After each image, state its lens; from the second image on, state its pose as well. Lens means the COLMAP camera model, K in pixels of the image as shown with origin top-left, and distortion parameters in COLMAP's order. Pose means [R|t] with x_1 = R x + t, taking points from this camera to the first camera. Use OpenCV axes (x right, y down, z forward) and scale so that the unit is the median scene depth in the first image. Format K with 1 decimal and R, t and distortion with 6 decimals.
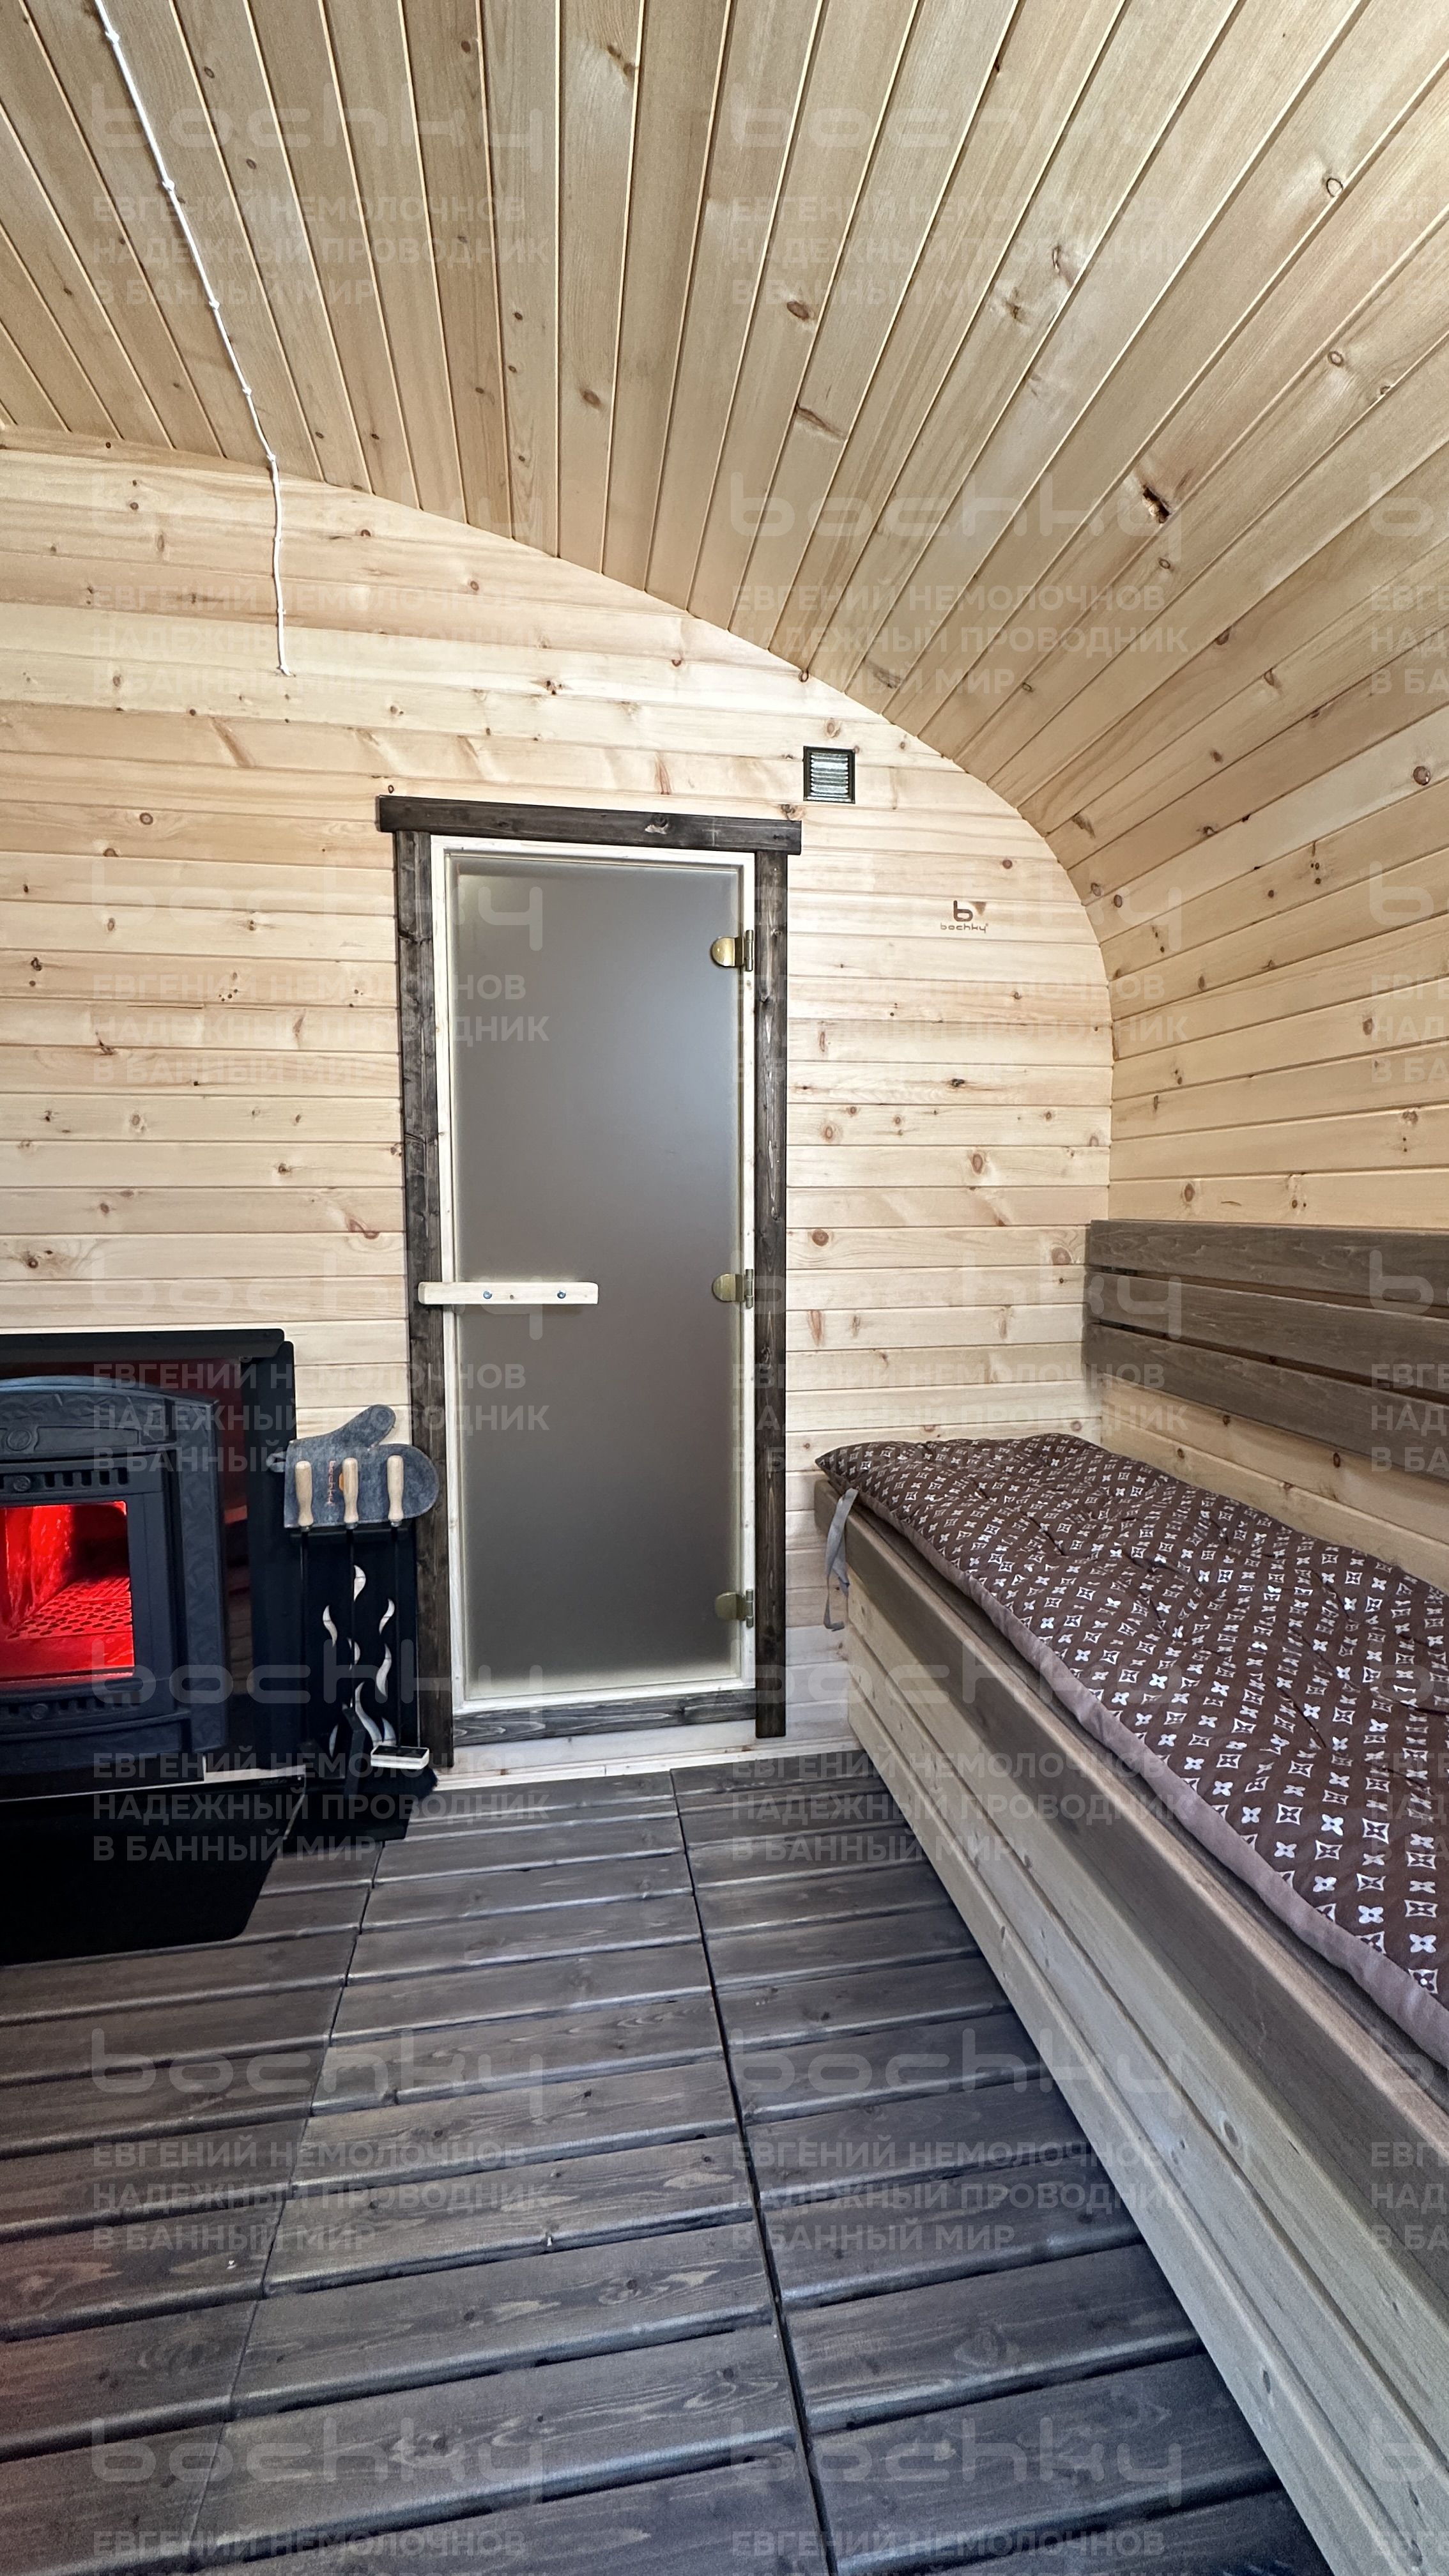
lens RADIAL K [[1026.9, 0, 724.5], [0, 1026.9, 1288.0], [0, 0, 1]] dist [0.000268, 0.000212]
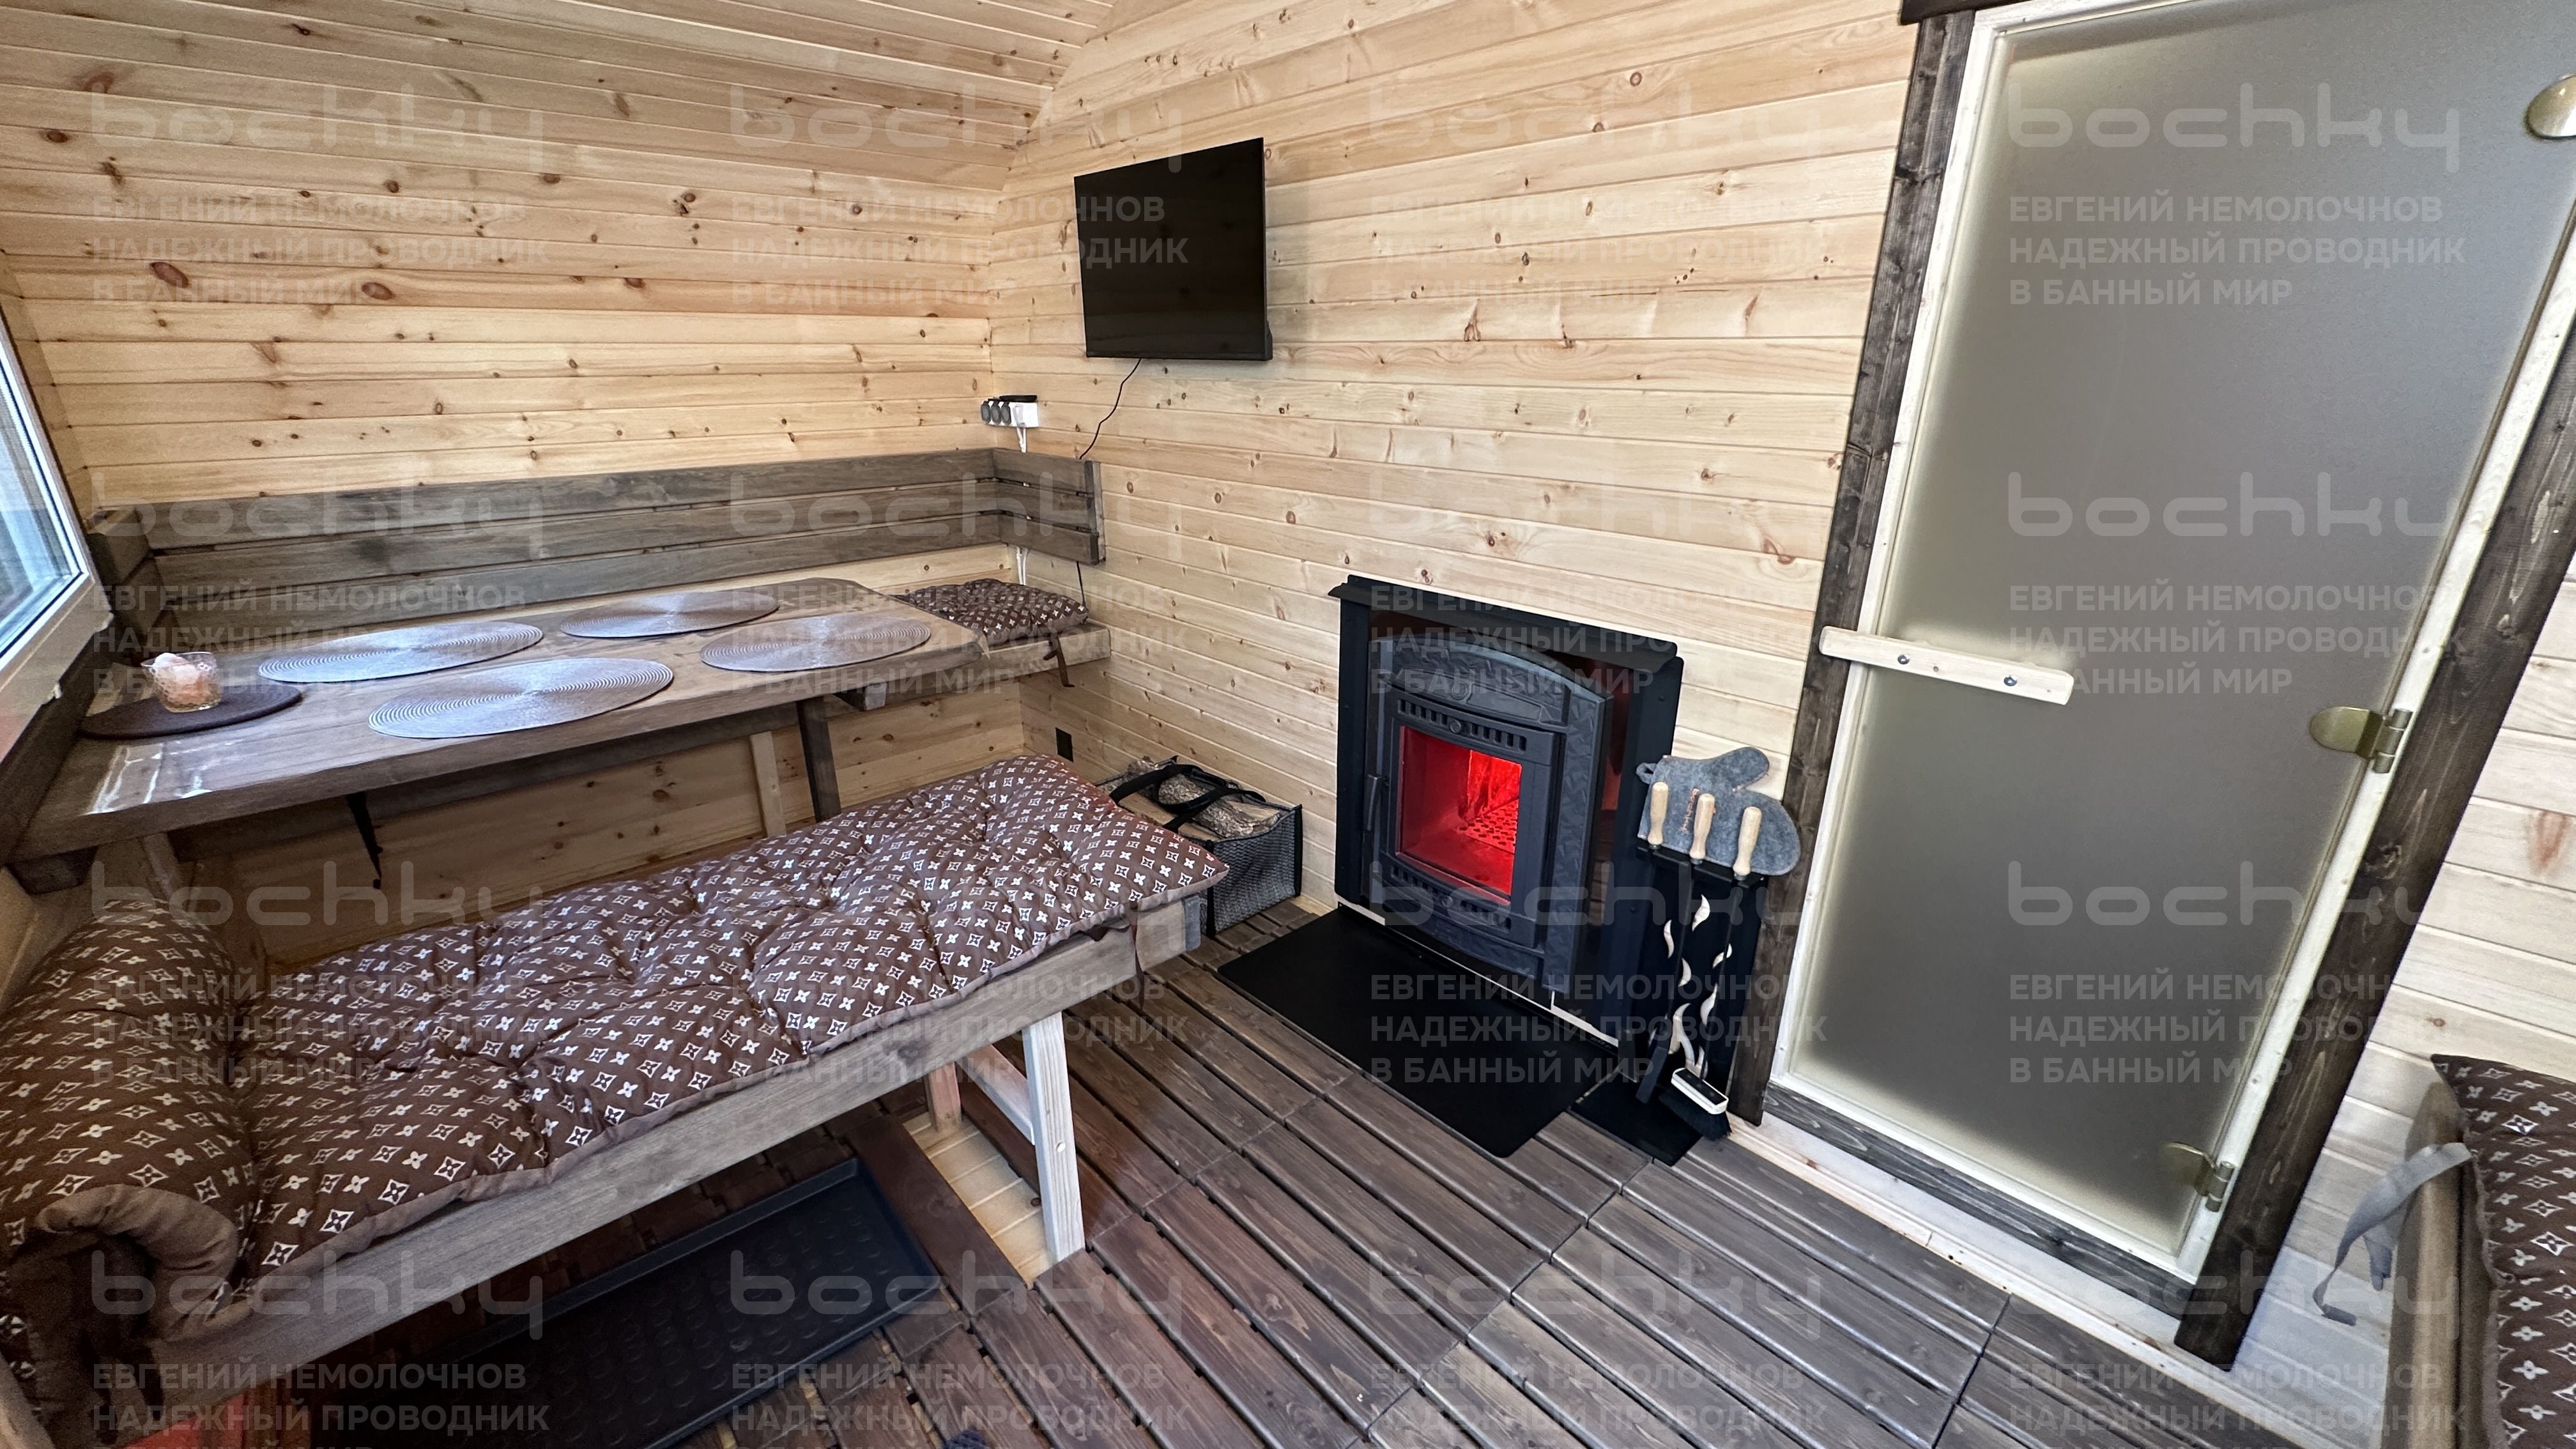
lens RADIAL K [[1026.9, 0, 1288.0], [0, 1026.9, 724.5], [0, 0, 1]] dist [0.000268, 0.000212]
pose [[0.548342, 0.285883, -0.785870, 0.144737], [-0.076629, 0.952974, 0.293204, -0.140697], [0.832736, -0.100556, 0.544462, 0.167602]]
